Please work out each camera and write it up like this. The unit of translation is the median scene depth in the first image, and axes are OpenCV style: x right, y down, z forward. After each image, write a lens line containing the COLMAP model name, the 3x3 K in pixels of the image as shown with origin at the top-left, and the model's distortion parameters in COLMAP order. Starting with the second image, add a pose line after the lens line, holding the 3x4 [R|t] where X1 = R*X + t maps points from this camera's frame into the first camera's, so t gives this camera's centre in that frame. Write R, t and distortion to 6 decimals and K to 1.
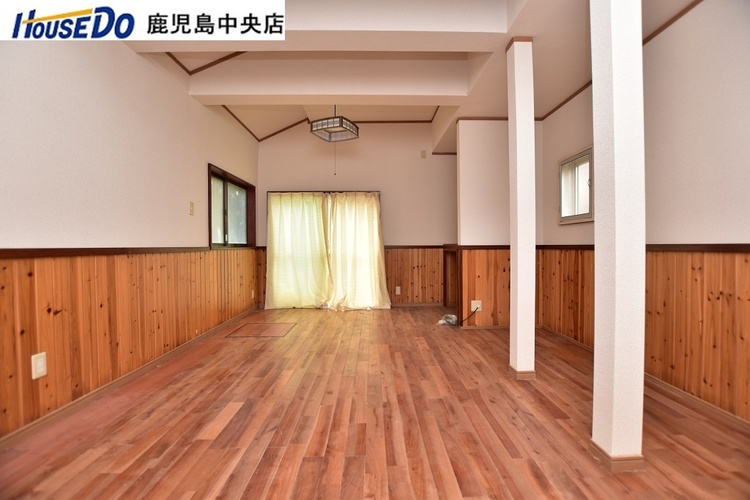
lens RADIAL K [[330.7, 0, 378.9], [0, 330.7, 251.3], [0, 0, 1]] dist [-0.032398, 0.004723]
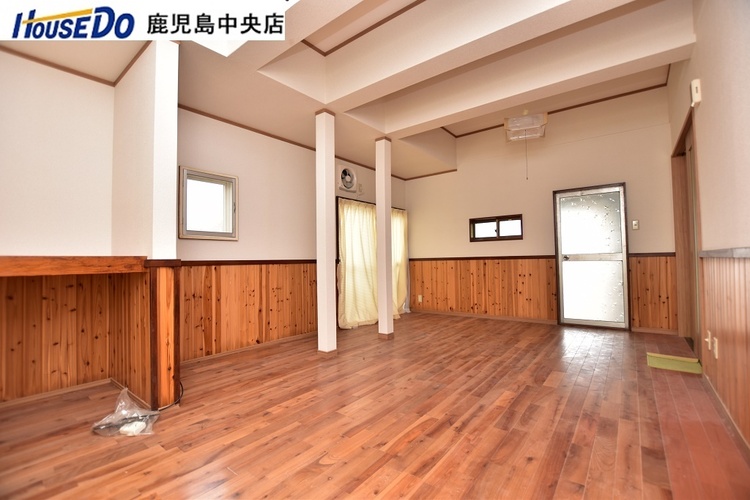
lens RADIAL K [[330.7, 0, 379.4], [0, 330.7, 249.6], [0, 0, 1]] dist [-0.032398, 0.004723]
pose [[-0.780834, 0.041043, 0.623389, -0.515456], [0.032845, 0.999157, -0.024642, -0.013217], [-0.623875, 0.001234, -0.781523, 1.671006]]
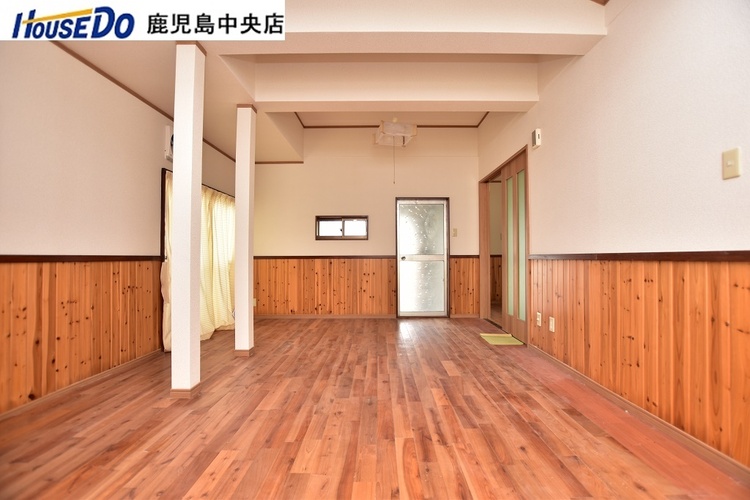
lens RADIAL K [[330.7, 0, 380.6], [0, 330.7, 249.7], [0, 0, 1]] dist [-0.032398, 0.004723]
pose [[-0.999824, 0.010402, 0.015591, -0.121407], [0.010319, 0.999932, -0.005393, -0.019814], [-0.015646, -0.005231, -0.999864, 1.671622]]
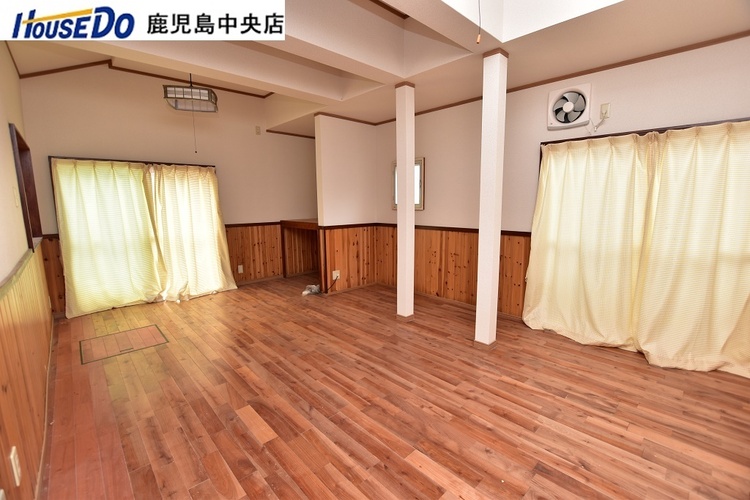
lens RADIAL K [[330.7, 0, 379.4], [0, 330.7, 252.9], [0, 0, 1]] dist [-0.032398, 0.004723]
pose [[0.734509, -0.103140, 0.670715, -0.550918], [0.013249, 0.990373, 0.137787, -0.113249], [-0.678469, -0.092319, 0.728805, 0.003481]]
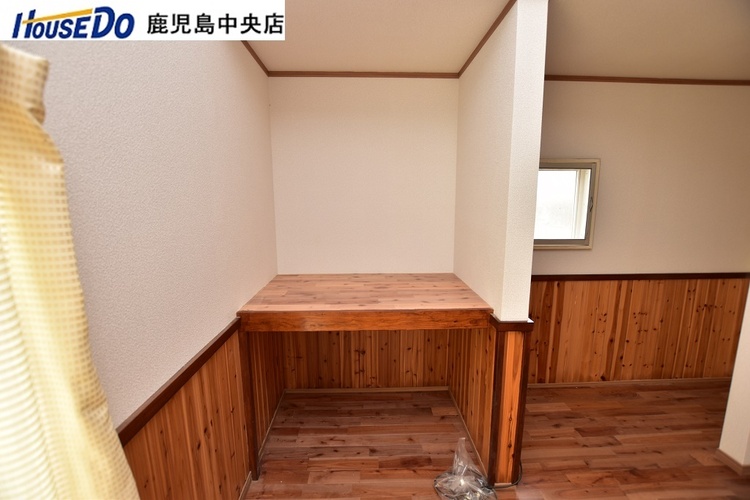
lens RADIAL K [[330.7, 0, 379.4], [0, 330.7, 251.5], [0, 0, 1]] dist [-0.032398, 0.004723]
pose [[-0.017555, -0.153759, 0.987952, -0.211397], [0.019476, 0.987865, 0.154092, -0.241652], [-0.999656, 0.021946, -0.014347, 1.636870]]
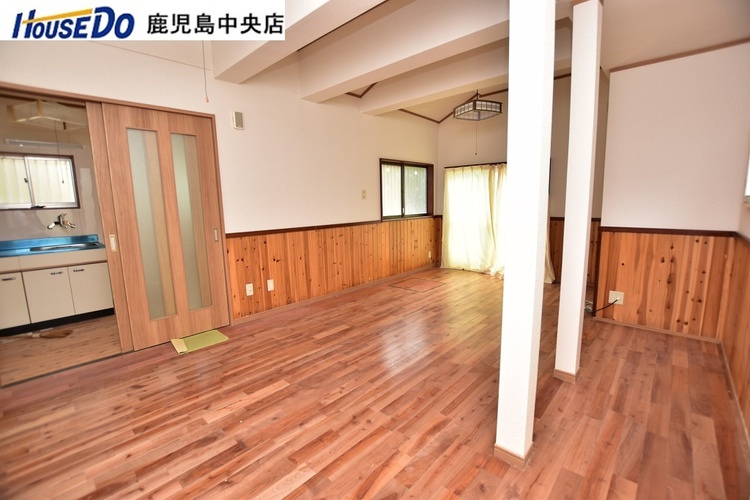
lens RADIAL K [[330.7, 0, 378.1], [0, 330.7, 251.7], [0, 0, 1]] dist [-0.032398, 0.004723]
pose [[0.721608, 0.096423, -0.685555, 0.570945], [0.005601, 0.989408, 0.145056, -0.107534], [0.692280, -0.108513, 0.713424, -0.026612]]
